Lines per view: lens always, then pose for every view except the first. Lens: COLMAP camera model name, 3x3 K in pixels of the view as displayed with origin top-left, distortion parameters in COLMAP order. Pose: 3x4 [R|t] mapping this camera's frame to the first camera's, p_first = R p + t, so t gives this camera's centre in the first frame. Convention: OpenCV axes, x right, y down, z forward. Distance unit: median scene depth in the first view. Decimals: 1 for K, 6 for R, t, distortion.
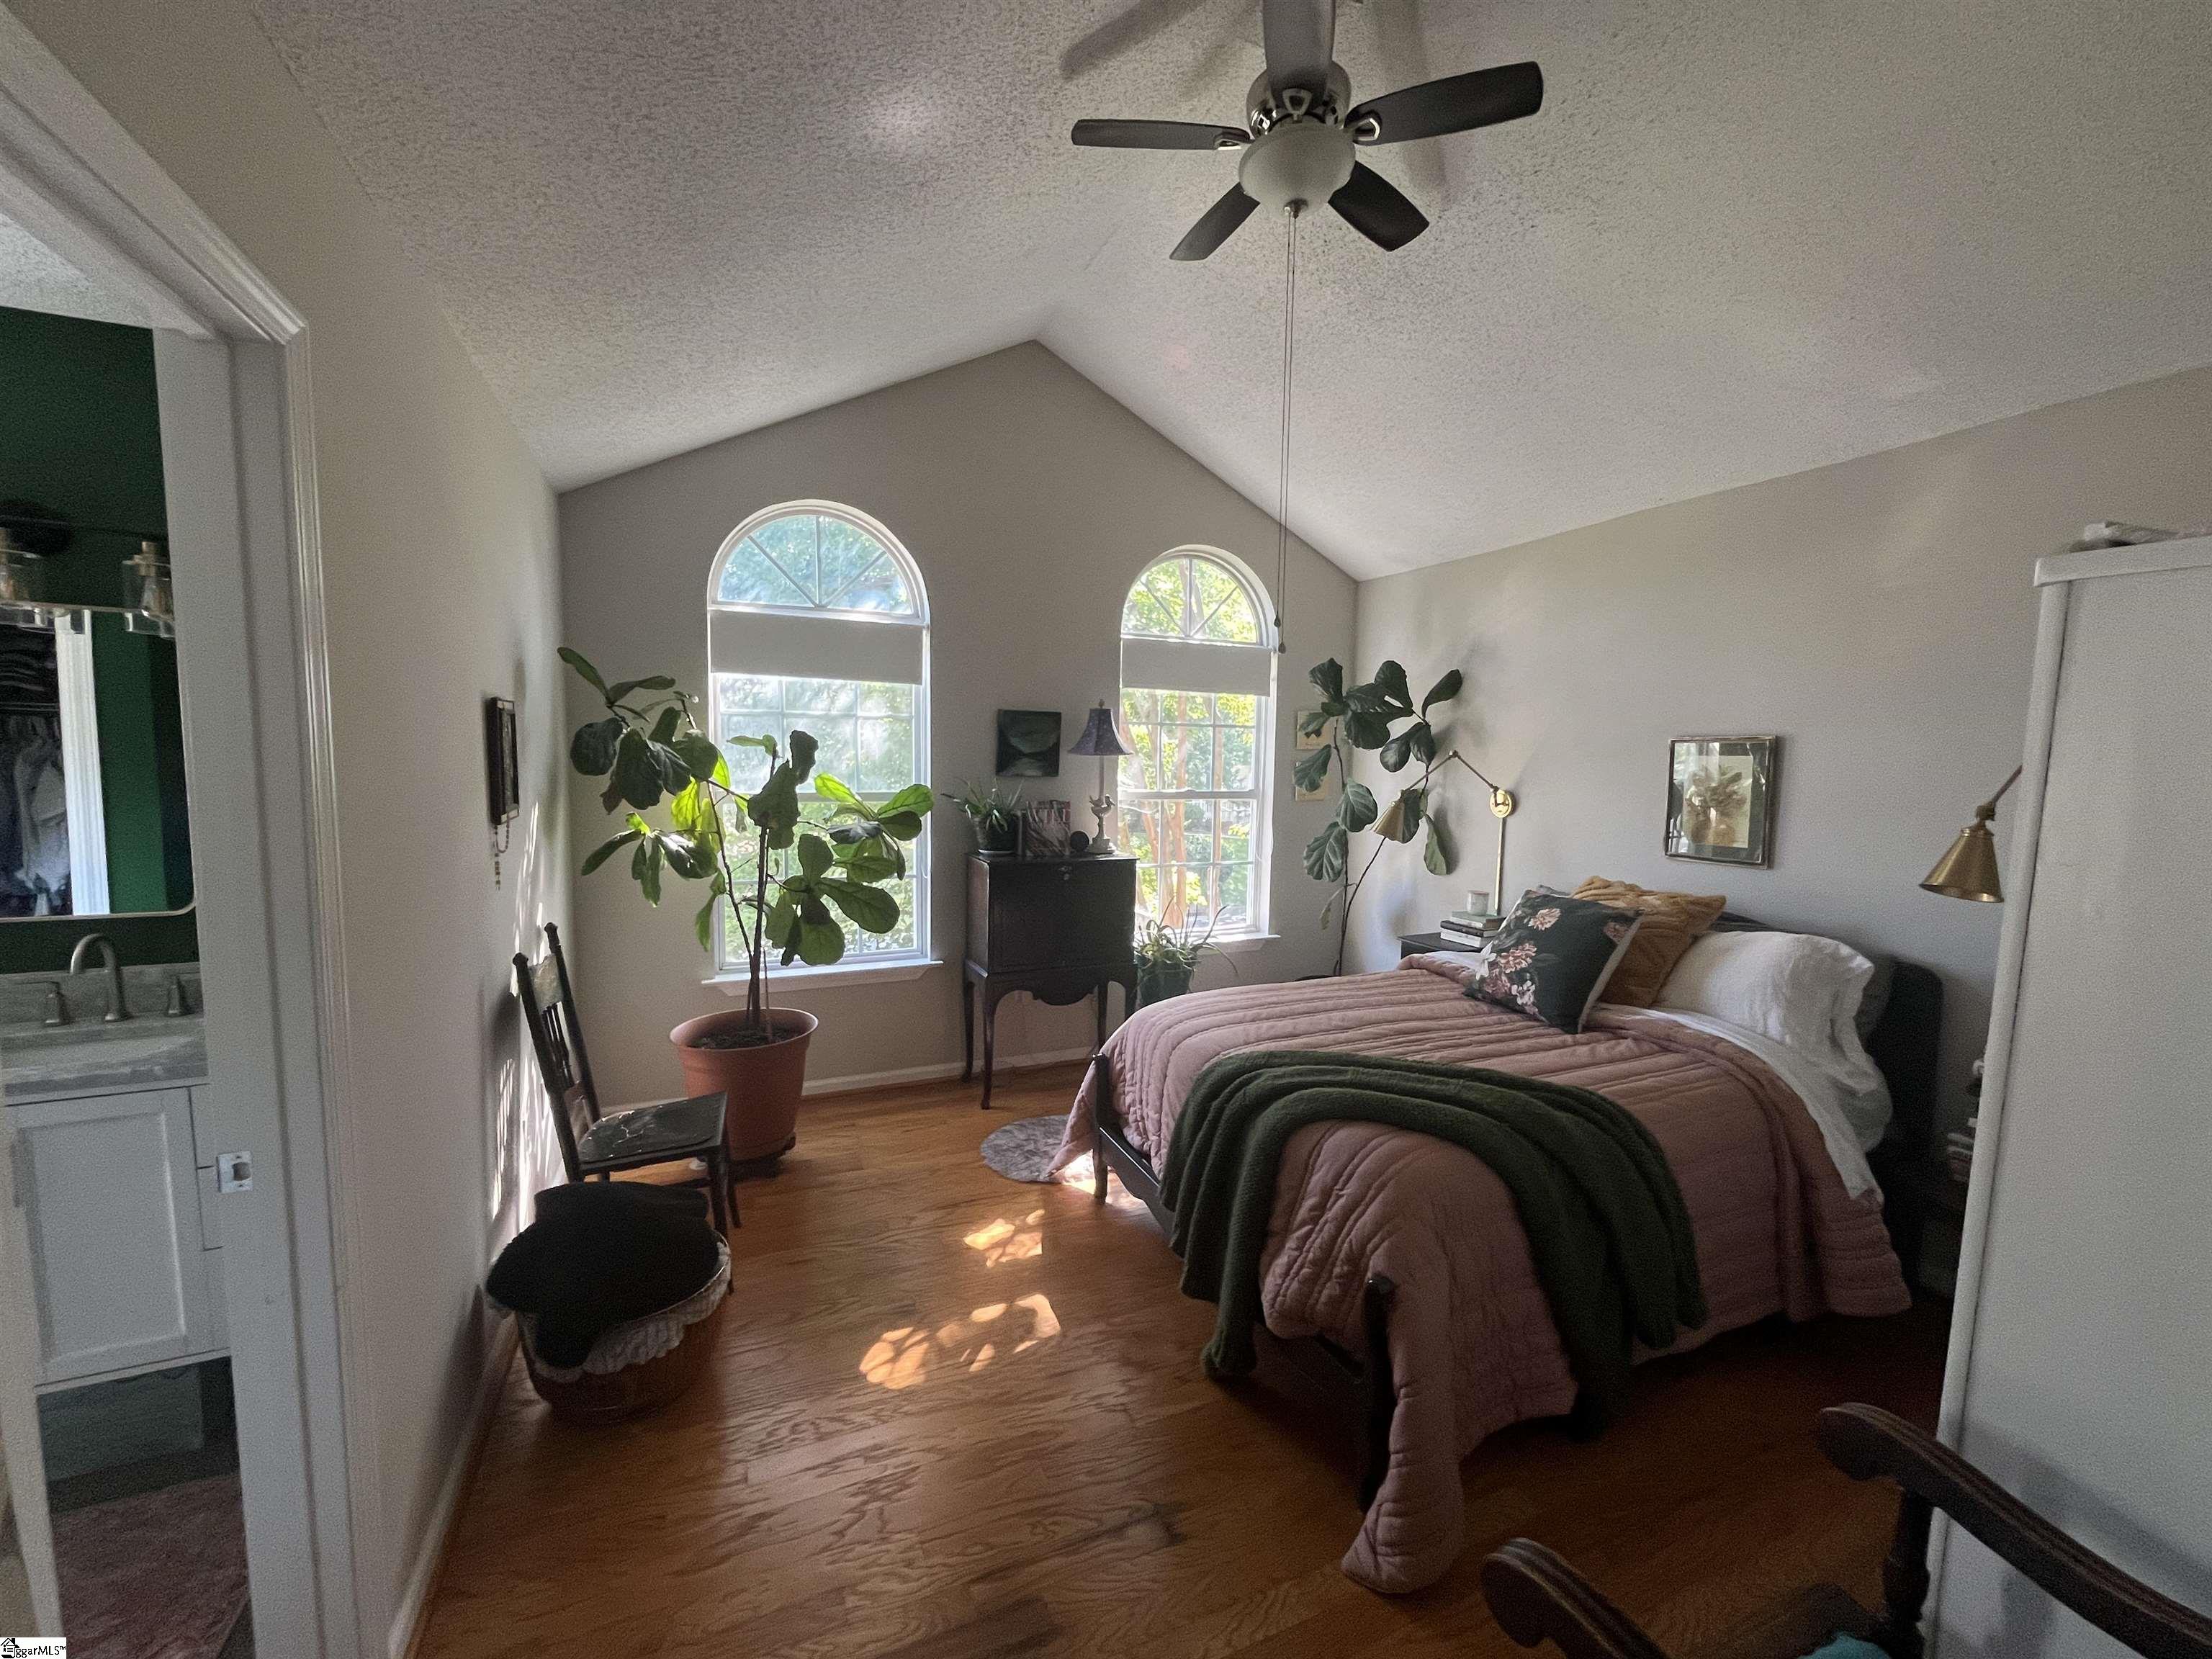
lens RADIAL K [[897.3, 0, 1114.0], [0, 897.3, 832.3], [0, 0, 1]] dist [-0.005799, -0.000780]
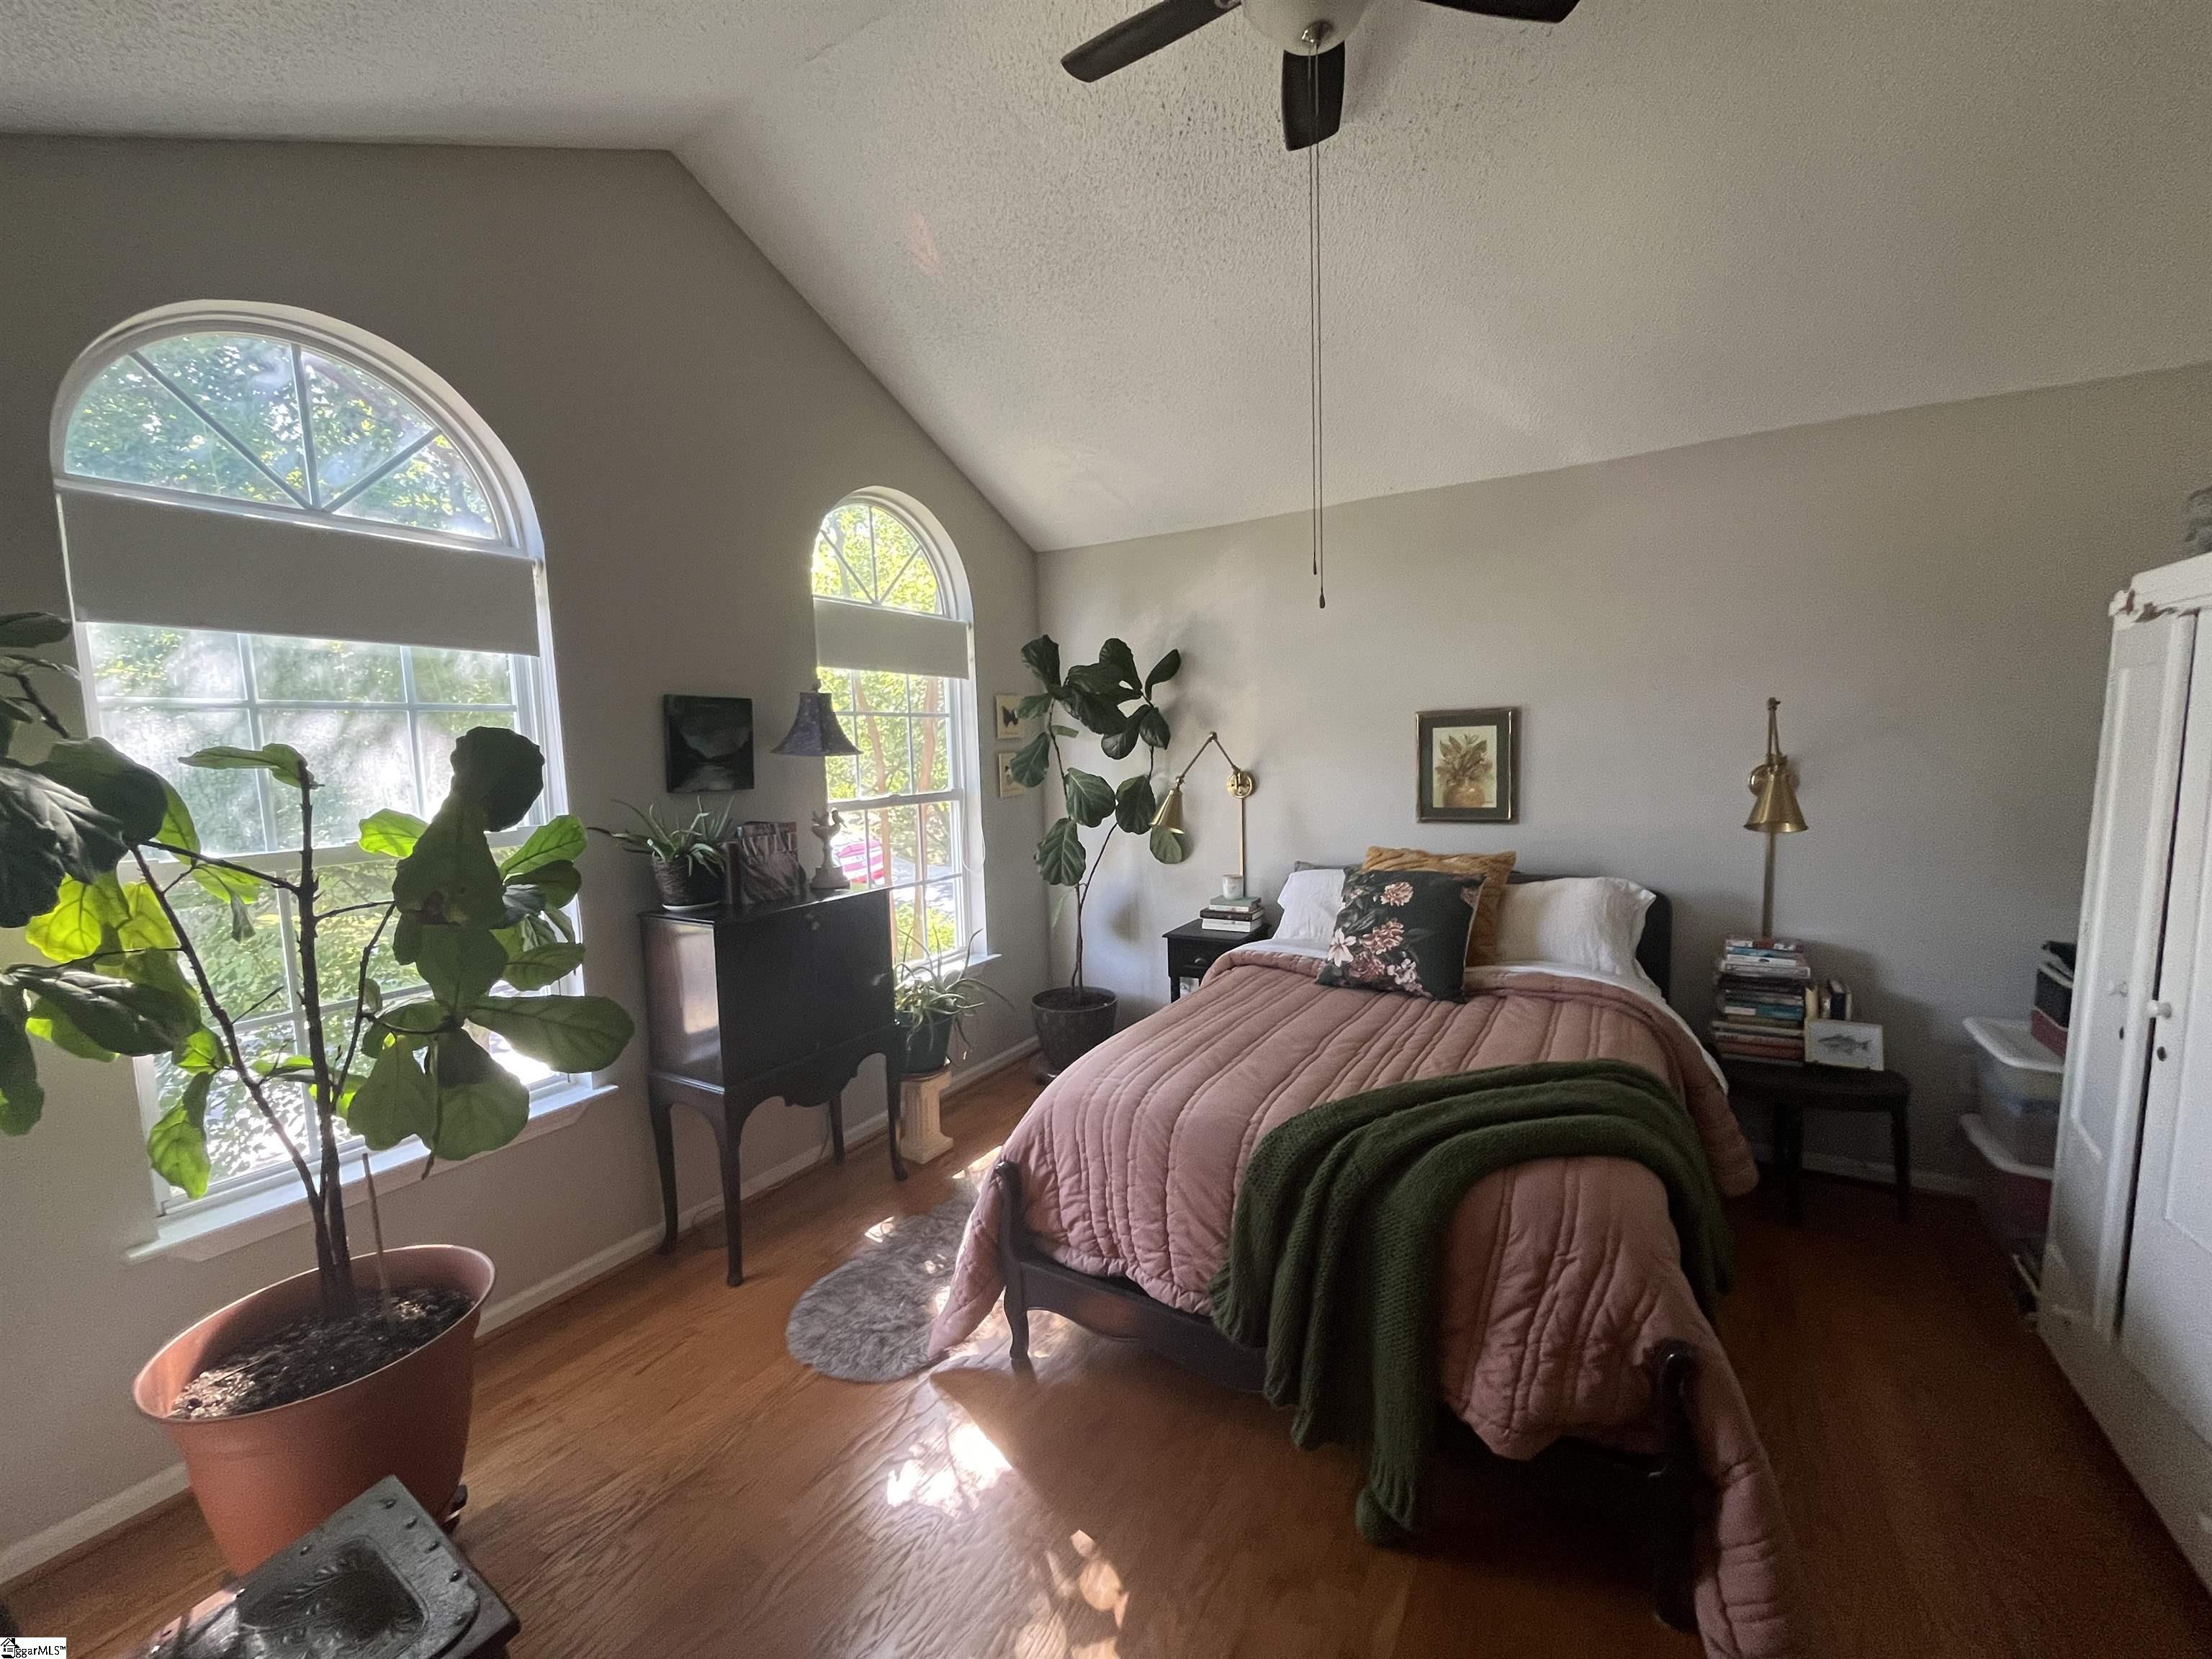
lens RADIAL K [[897.3, 0, 1107.6], [0, 897.3, 831.7], [0, 0, 1]] dist [-0.005799, -0.000780]
pose [[0.819720, -0.096368, 0.564599, -0.263958], [0.093976, 0.995014, 0.033394, -0.028004], [-0.565002, 0.025685, 0.824690, 0.277846]]
